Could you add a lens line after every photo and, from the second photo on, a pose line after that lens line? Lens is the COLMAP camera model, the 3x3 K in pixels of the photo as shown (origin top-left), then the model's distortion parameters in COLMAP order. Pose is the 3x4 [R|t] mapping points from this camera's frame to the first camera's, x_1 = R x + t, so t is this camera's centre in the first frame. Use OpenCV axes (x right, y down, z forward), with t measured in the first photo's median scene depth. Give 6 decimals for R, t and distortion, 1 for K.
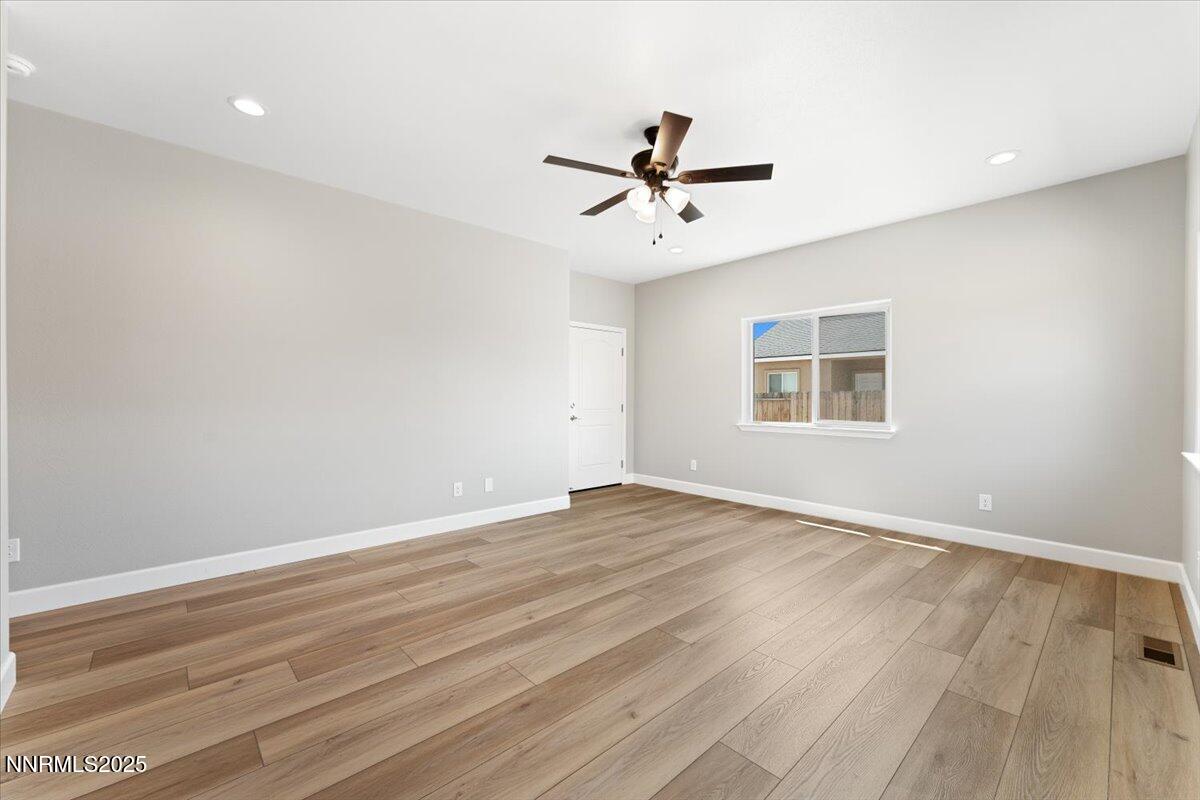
lens RADIAL K [[477.7, 0, 609.2], [0, 477.7, 401.2], [0, 0, 1]] dist [0.003107, 0.001298]
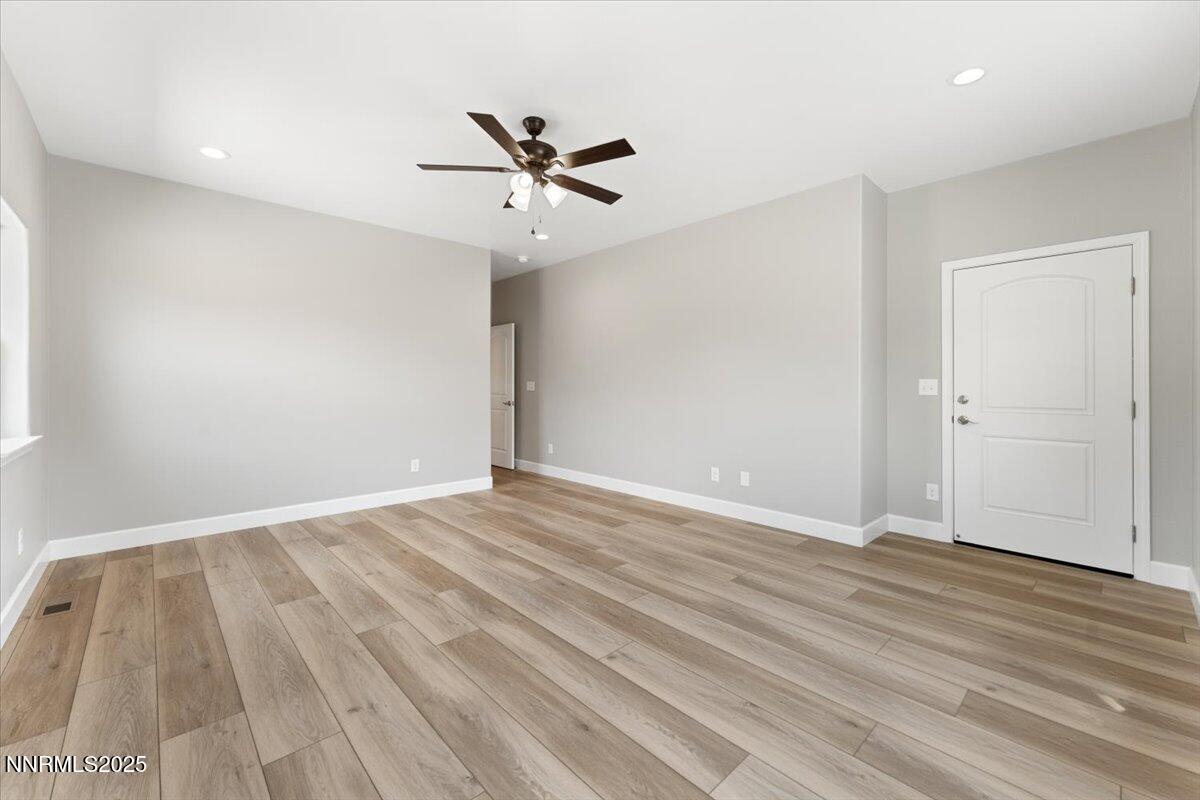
lens RADIAL K [[477.7, 0, 604.1], [0, 477.7, 390.4], [0, 0, 1]] dist [0.003107, 0.001298]
pose [[0.014616, 0.008554, -0.999857, 0.953537], [-0.007758, 0.999934, 0.008441, -0.008173], [0.999863, 0.007633, 0.014681, 0.982068]]
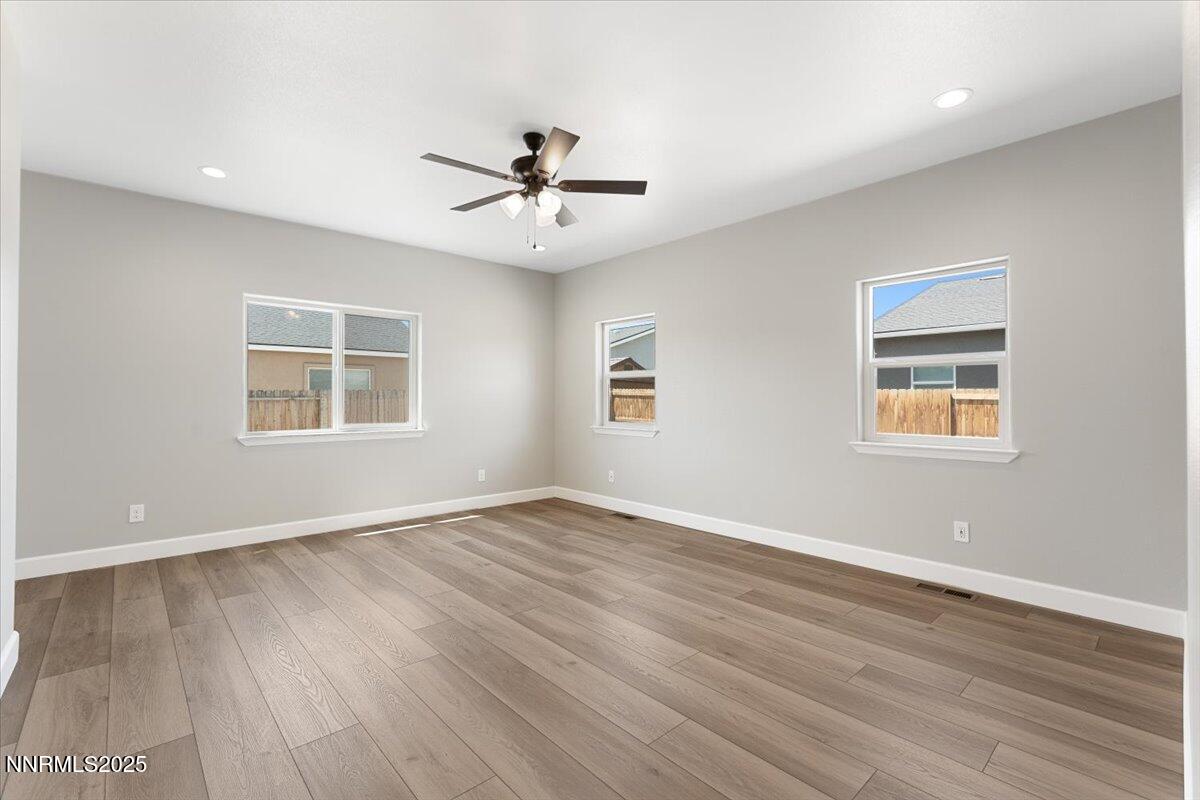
lens RADIAL K [[538.2, 0, 593.8], [0, 538.2, 399.2], [0, 0, 1]] dist [0.000166, 0.000581]
pose [[0.021214, -0.005494, 0.999760, -0.880474], [0.007295, 0.999959, 0.005340, -0.016794], [-0.999748, 0.007180, 0.021253, 0.738524]]
